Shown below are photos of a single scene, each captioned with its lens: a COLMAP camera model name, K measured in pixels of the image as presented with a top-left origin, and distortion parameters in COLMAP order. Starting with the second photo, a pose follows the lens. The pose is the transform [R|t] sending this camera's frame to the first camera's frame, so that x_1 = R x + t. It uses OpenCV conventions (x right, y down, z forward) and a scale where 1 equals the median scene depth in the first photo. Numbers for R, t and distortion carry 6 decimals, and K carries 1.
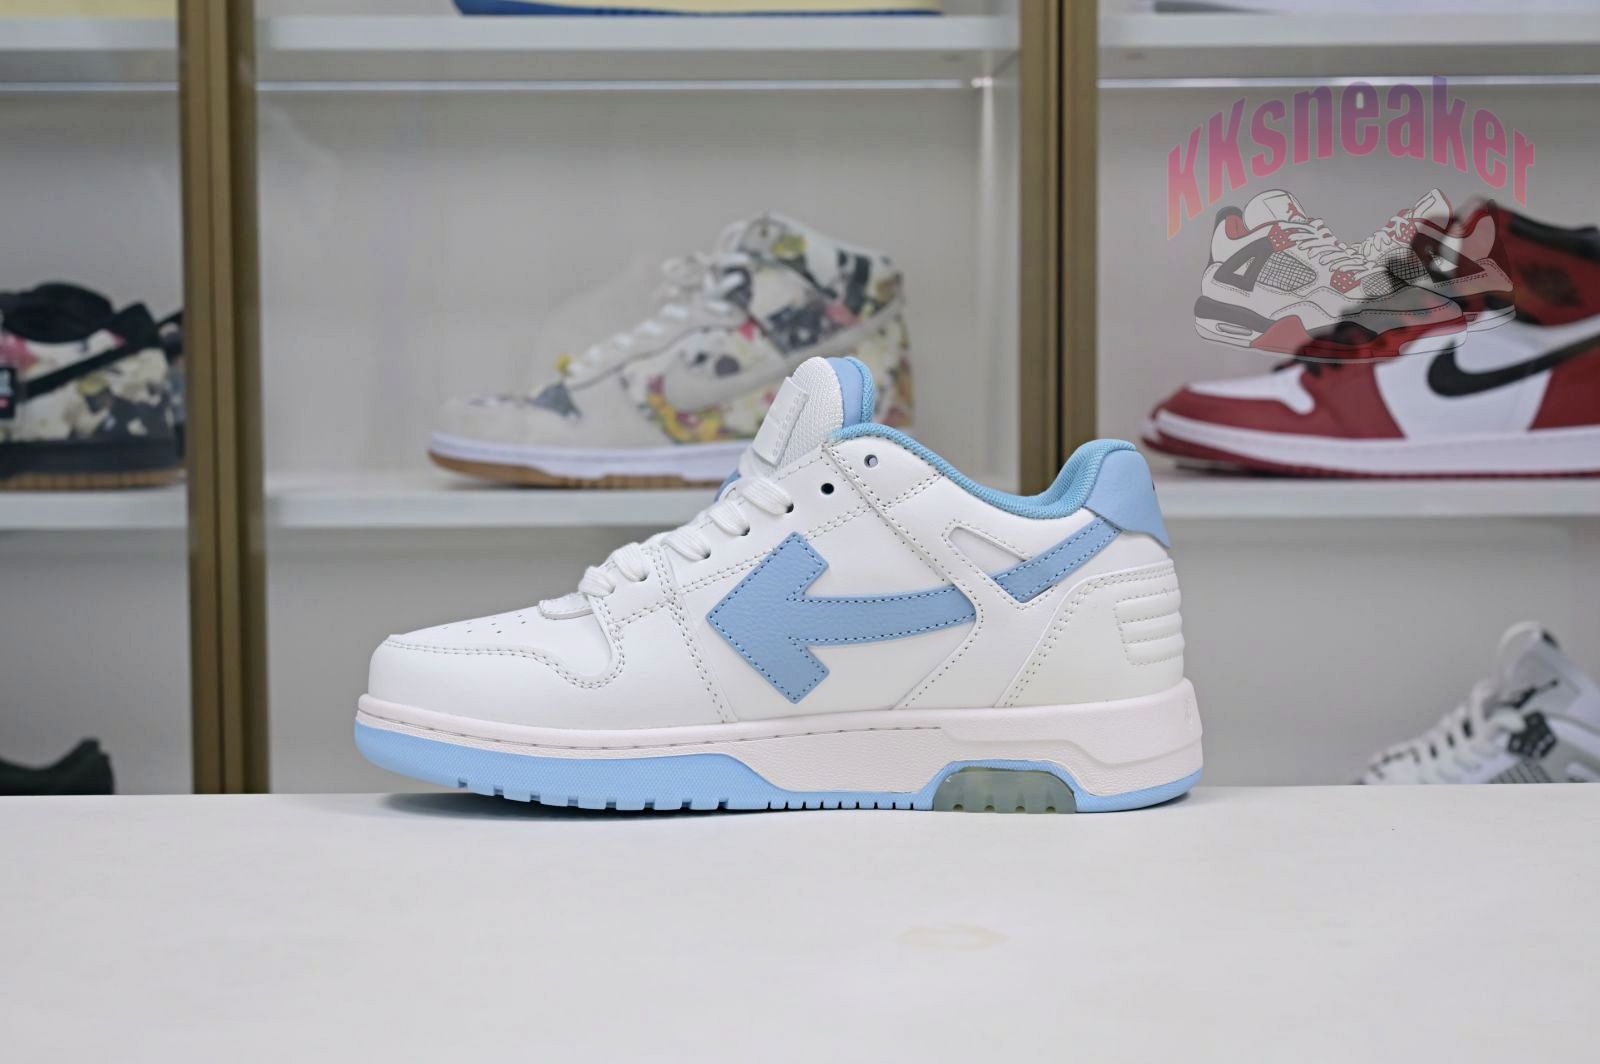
lens RADIAL K [[2862.4, 0, 804.1], [0, 2862.4, 532.4], [0, 0, 1]] dist [-0.012316, 0.000000]
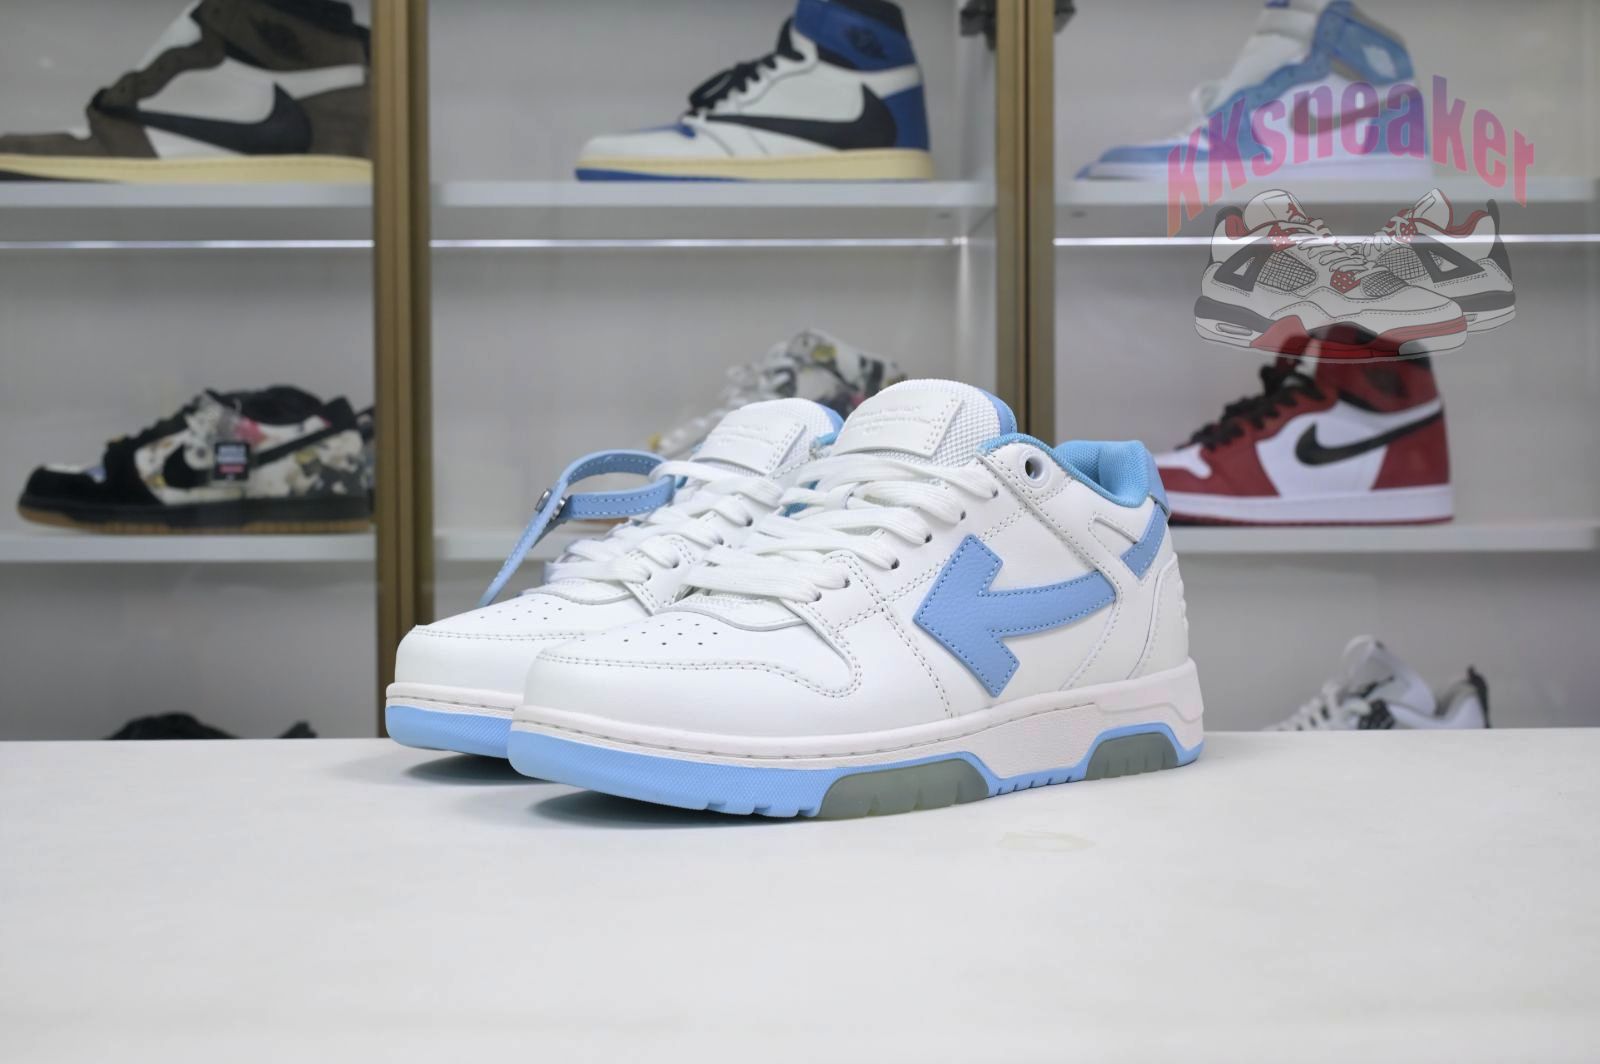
lens RADIAL K [[1914.0, 0, 782.0], [0, 1914.0, 500.4], [0, 0, 1]] dist [-0.030727, 0.000000]
pose [[0.999988, -0.001414, -0.004695, -0.020708], [0.001168, 0.998645, -0.052029, 0.016145], [0.004762, 0.052023, 0.998635, 0.103396]]
